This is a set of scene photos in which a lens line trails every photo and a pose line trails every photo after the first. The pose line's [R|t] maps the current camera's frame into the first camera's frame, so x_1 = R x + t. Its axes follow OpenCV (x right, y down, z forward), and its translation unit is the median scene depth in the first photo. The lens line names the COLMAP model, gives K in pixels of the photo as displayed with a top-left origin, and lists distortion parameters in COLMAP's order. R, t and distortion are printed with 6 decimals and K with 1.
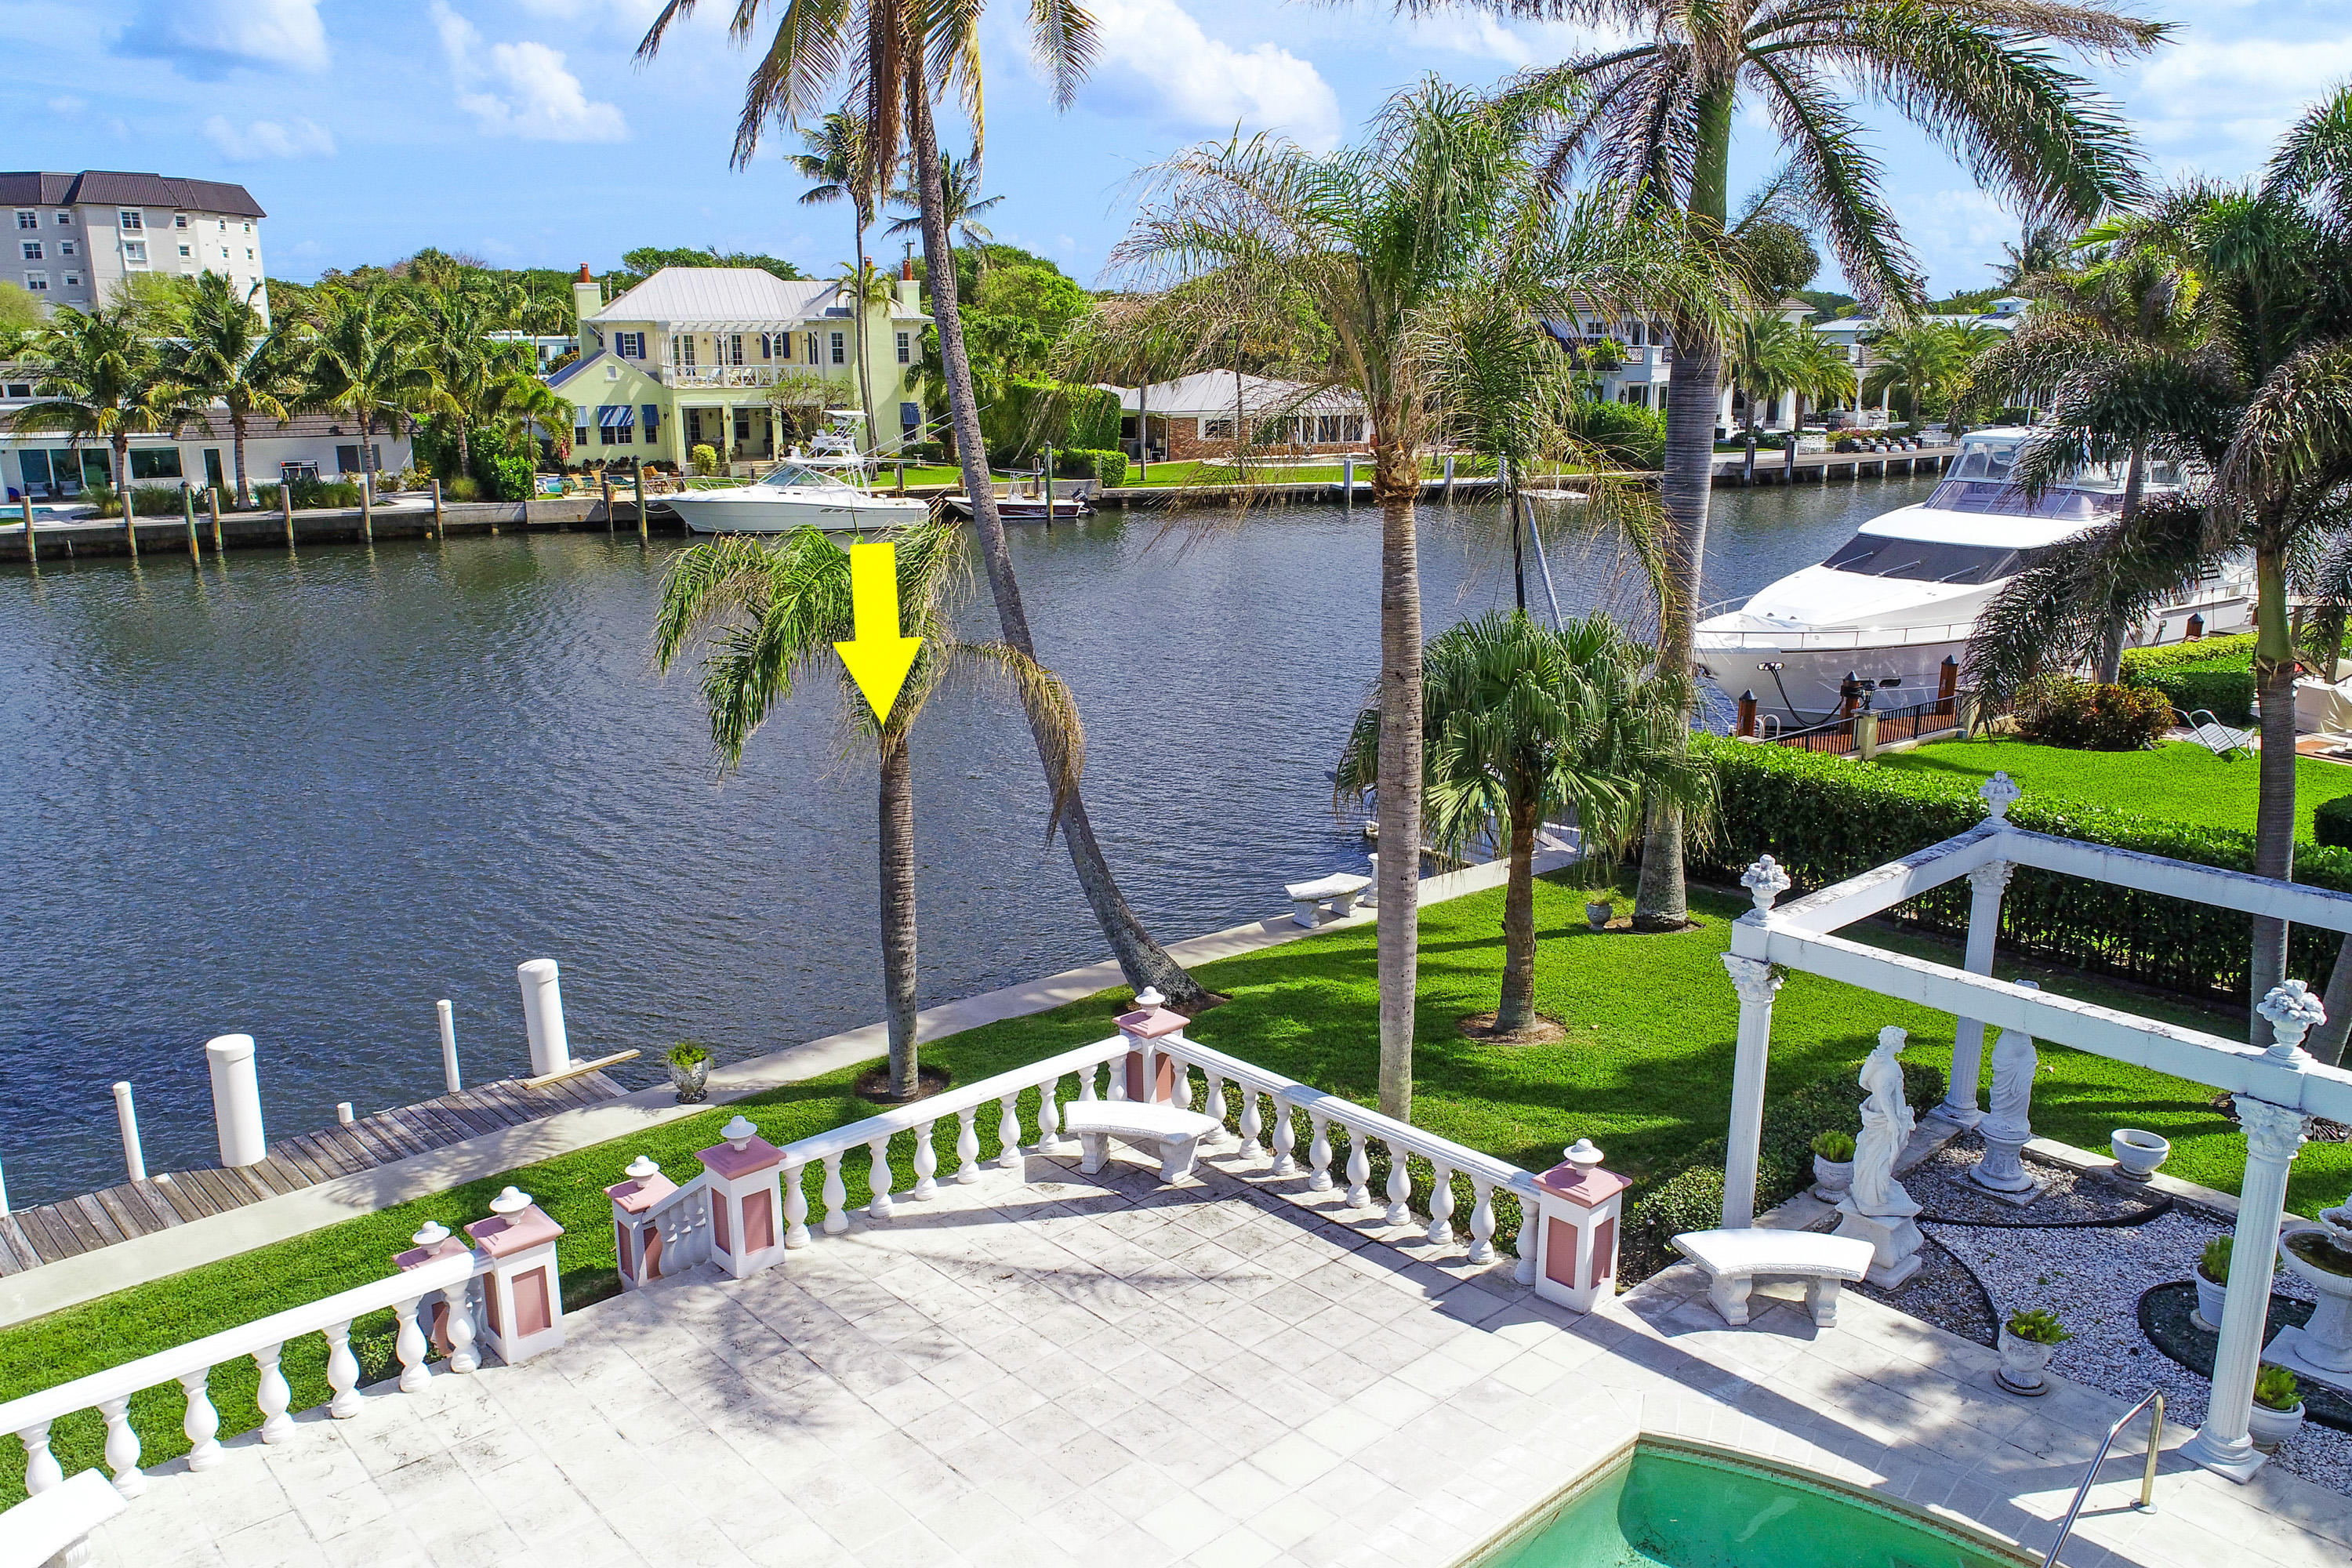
lens RADIAL K [[1783.6, 0, 1181.0], [0, 1783.6, 788.8], [0, 0, 1]] dist [-0.003165, 0.001227]
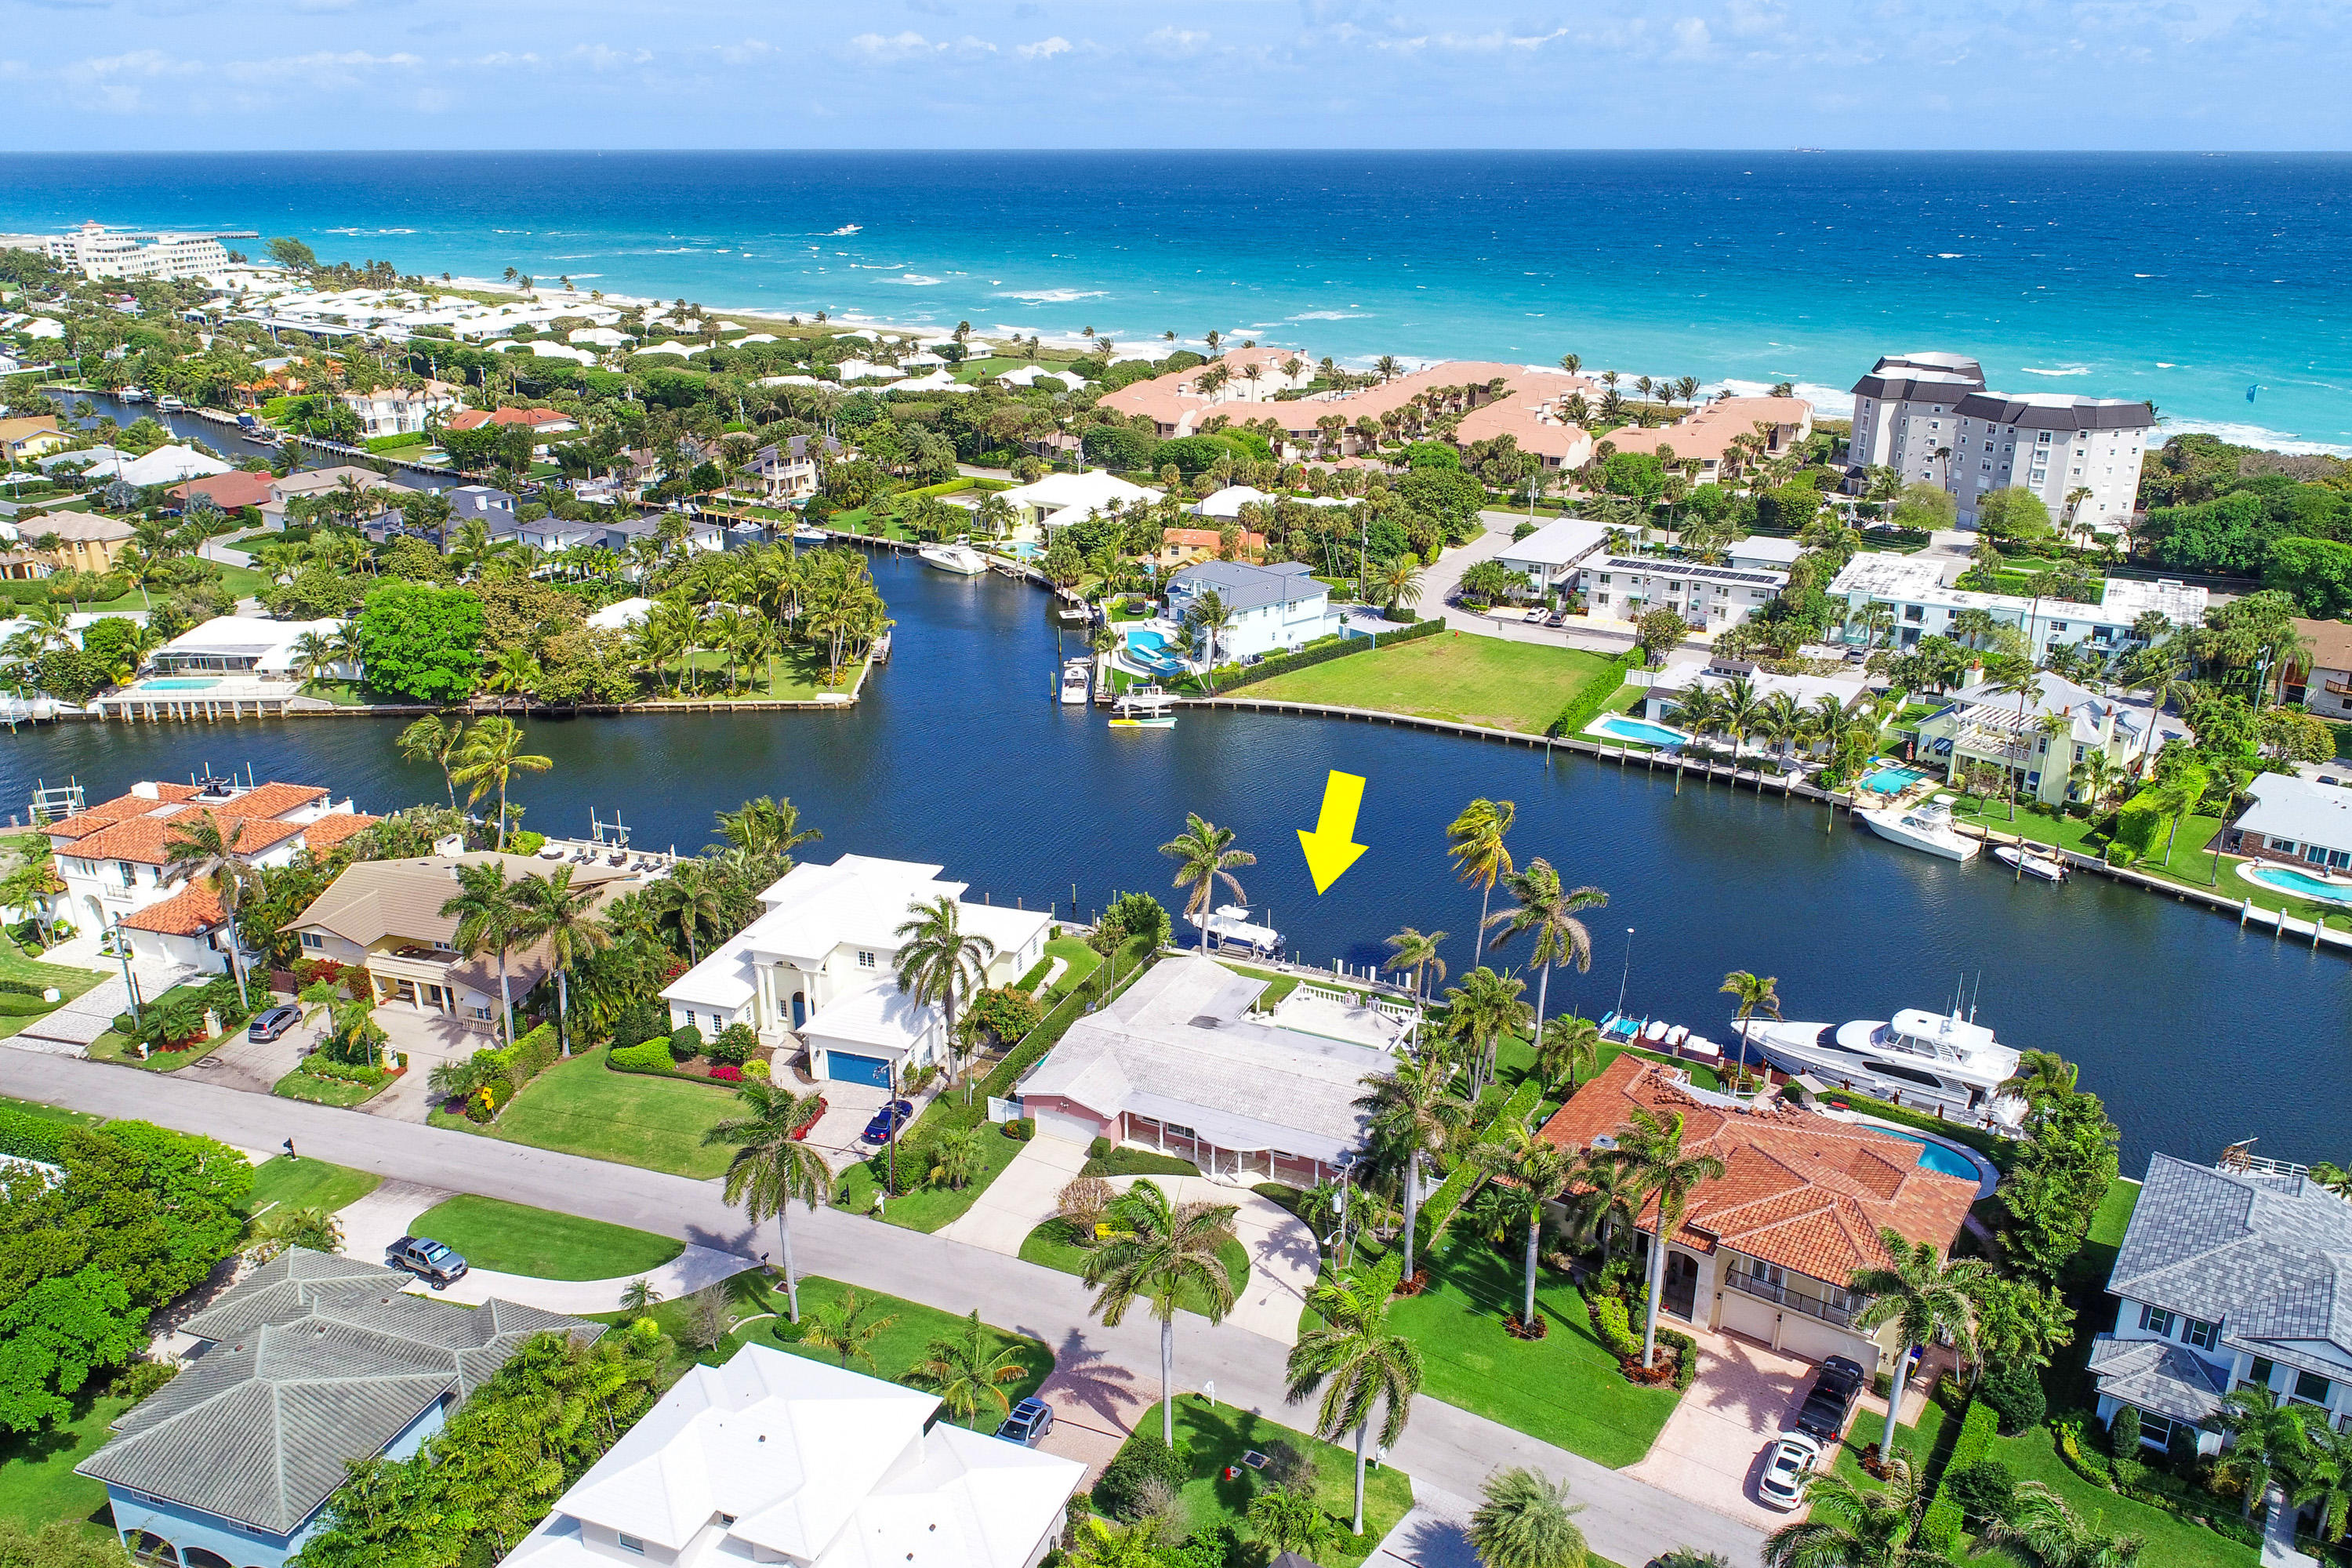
lens RADIAL K [[1783.6, 0, 1172.1], [0, 1783.6, 783.8], [0, 0, 1]] dist [-0.003165, 0.001227]
pose [[0.382128, 0.320319, -0.866818, 1.390759], [-0.230919, 0.941345, 0.246061, -0.573668], [0.894793, 0.106139, 0.433682, -0.821947]]
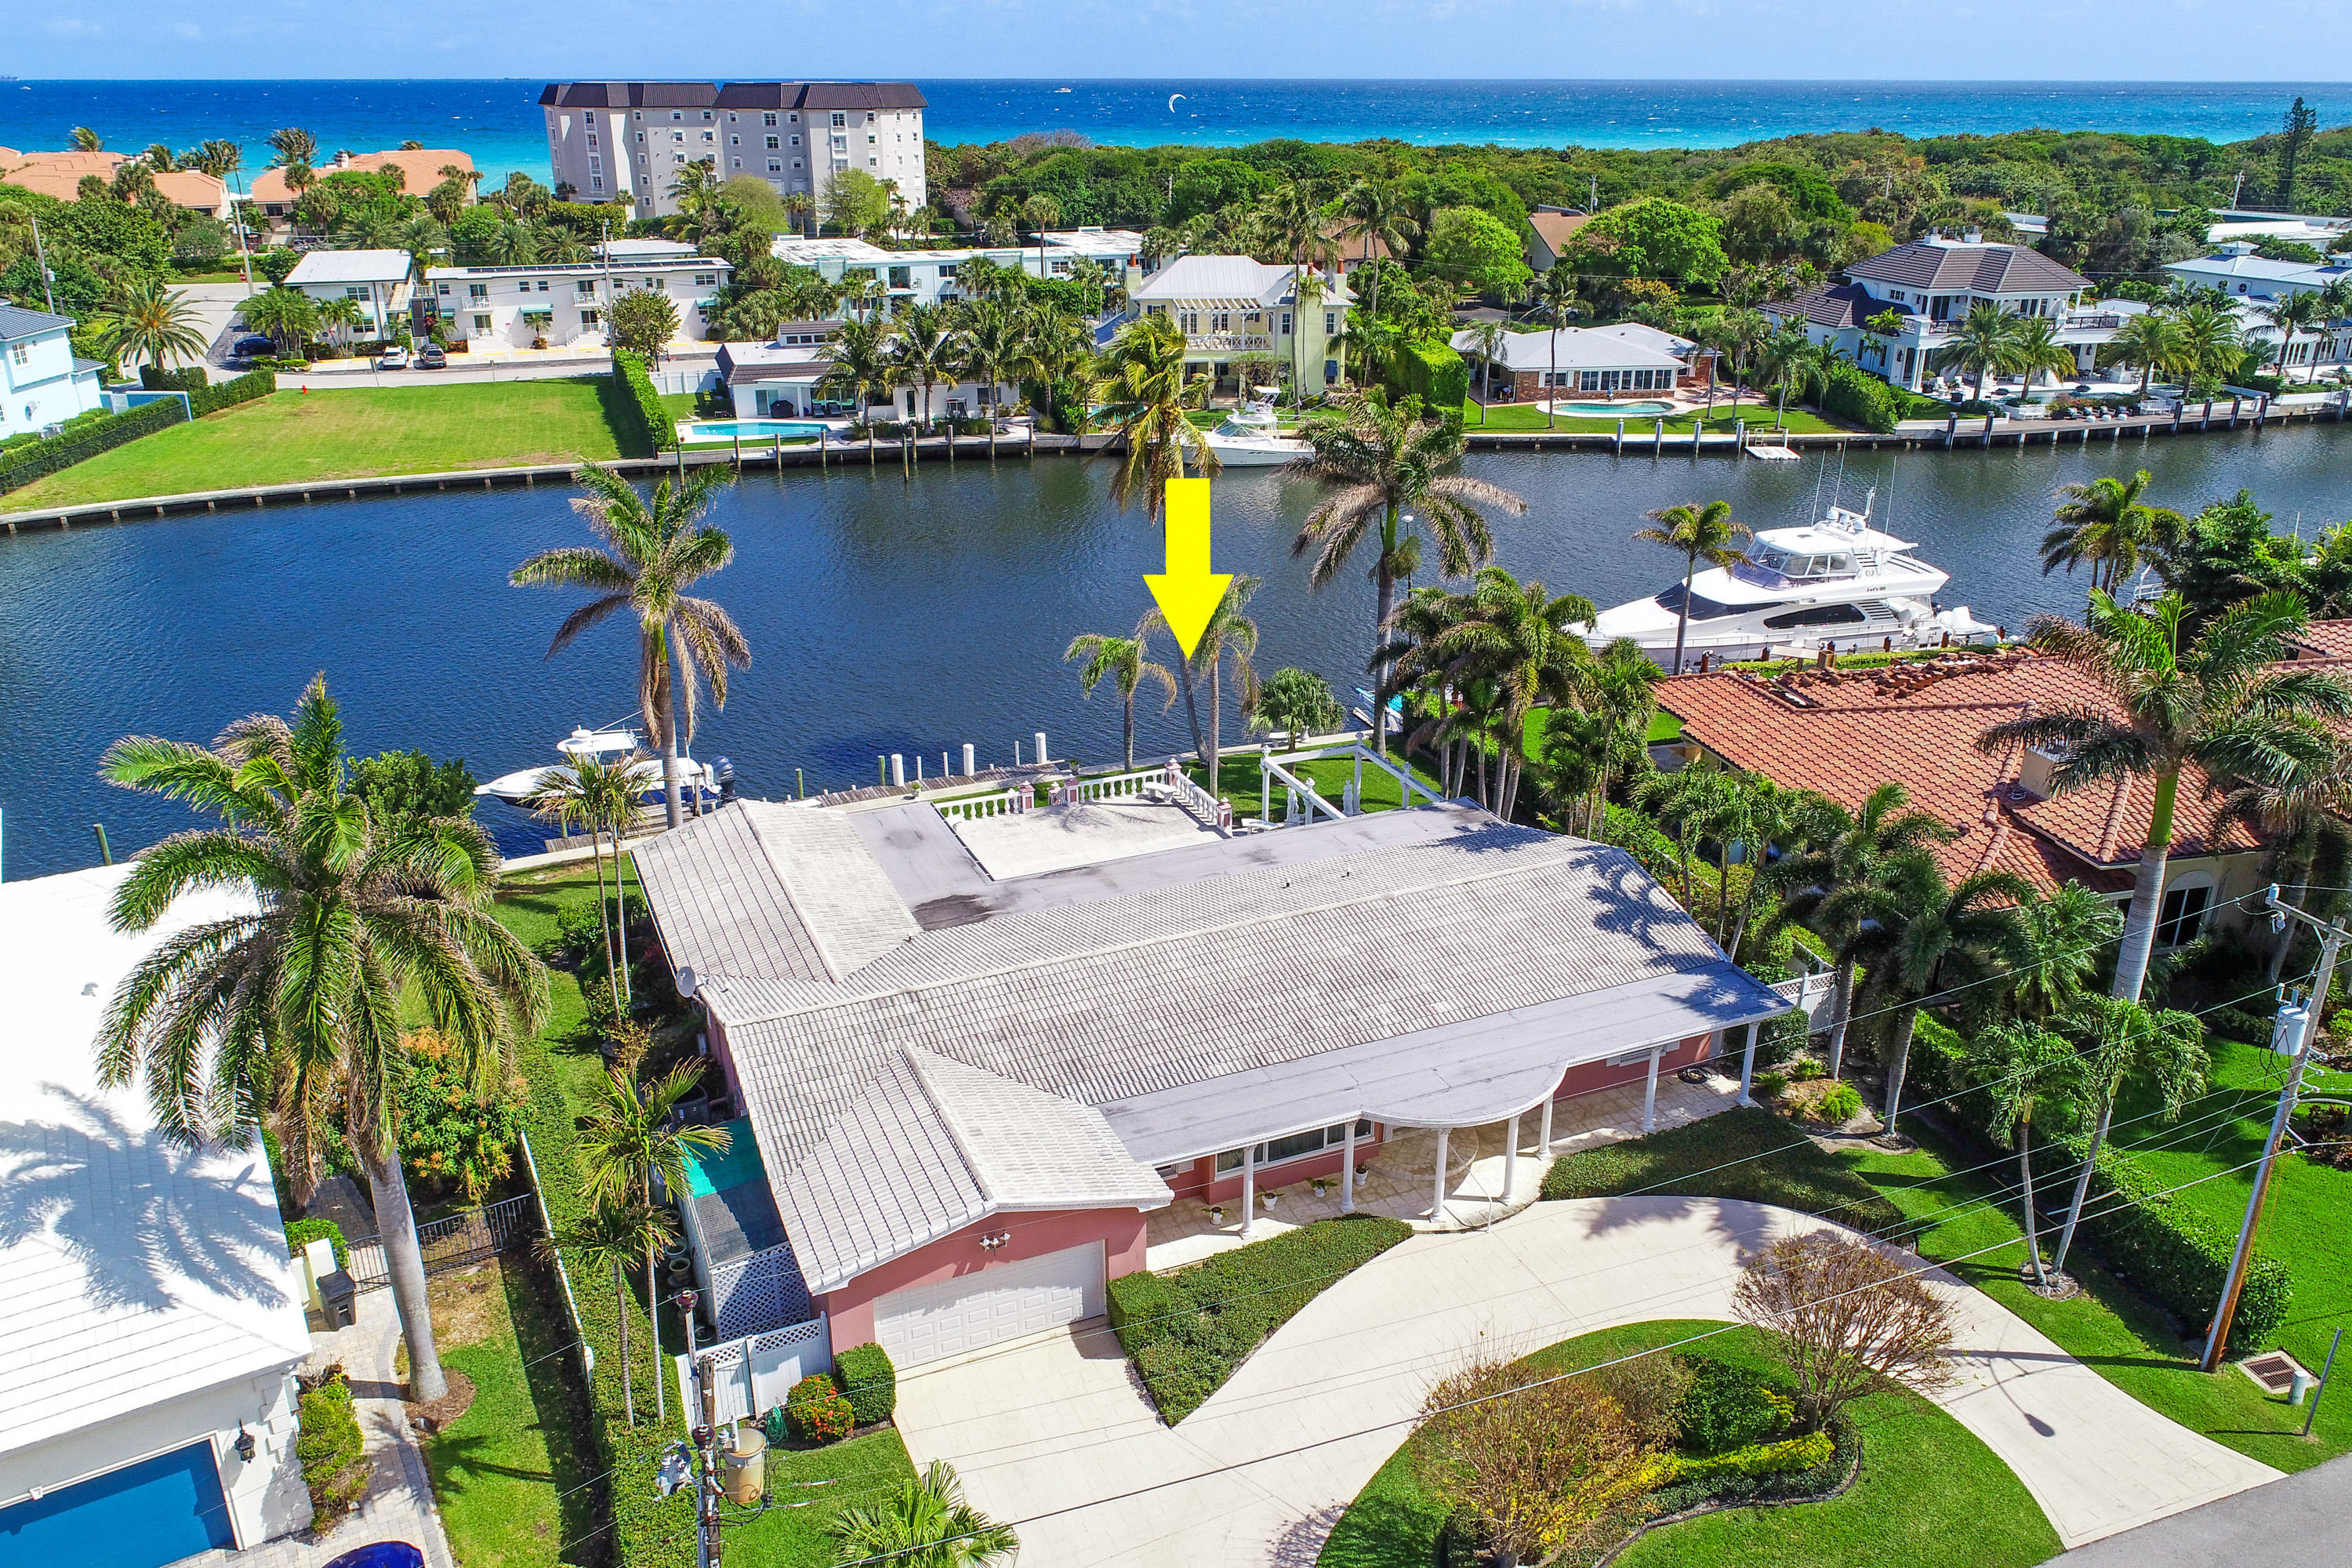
lens RADIAL K [[1783.6, 0, 1179.7], [0, 1783.6, 786.6], [0, 0, 1]] dist [-0.003165, 0.001227]
pose [[0.950136, 0.120482, -0.287622, 0.248784], [-0.081652, 0.986288, 0.143416, -0.087450], [0.300957, -0.112779, 0.946945, -0.610071]]
